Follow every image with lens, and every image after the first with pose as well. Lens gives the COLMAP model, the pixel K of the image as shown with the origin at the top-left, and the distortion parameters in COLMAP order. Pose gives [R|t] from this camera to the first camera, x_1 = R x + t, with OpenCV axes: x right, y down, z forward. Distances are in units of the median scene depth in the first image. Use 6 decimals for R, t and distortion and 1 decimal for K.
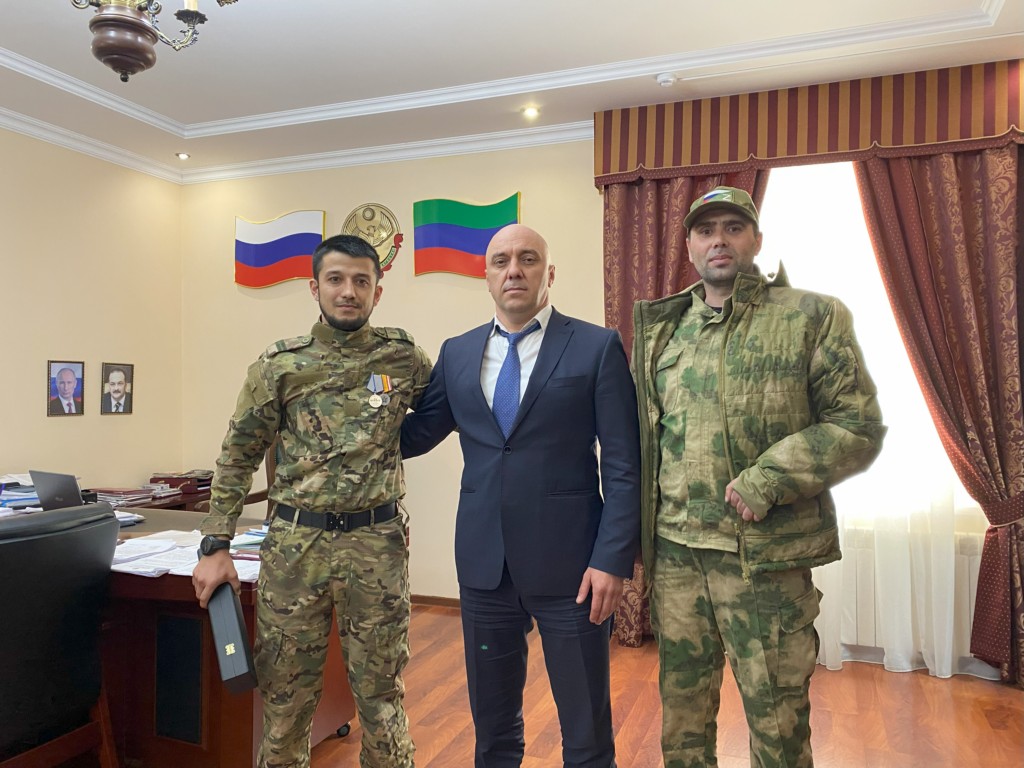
lens RADIAL K [[743.4, 0, 512.0], [0, 743.4, 384.0], [0, 0, 1]] dist [-0.063206, 0.012385]
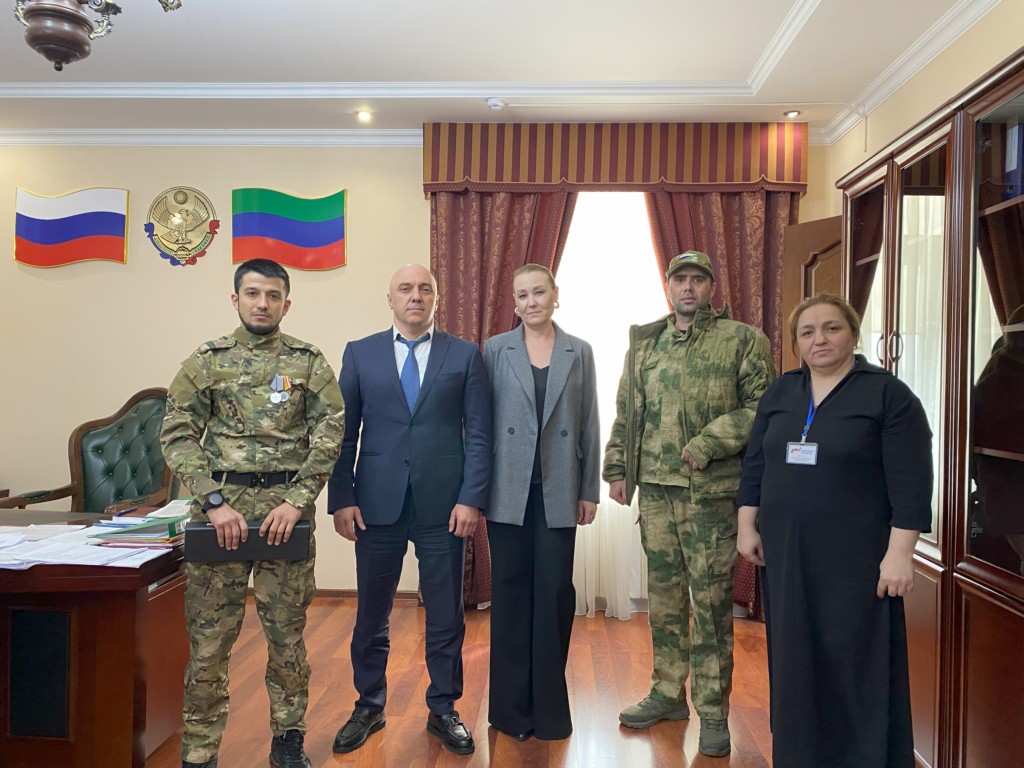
lens RADIAL K [[759.9, 0, 512.0], [0, 759.9, 384.0], [0, 0, 1]] dist [-0.025241, -0.072383]
pose [[0.941285, 0.010048, 0.337462, -0.154301], [-0.013772, 0.999868, 0.008642, -0.000125], [-0.337331, -0.012782, 0.941299, -0.096231]]
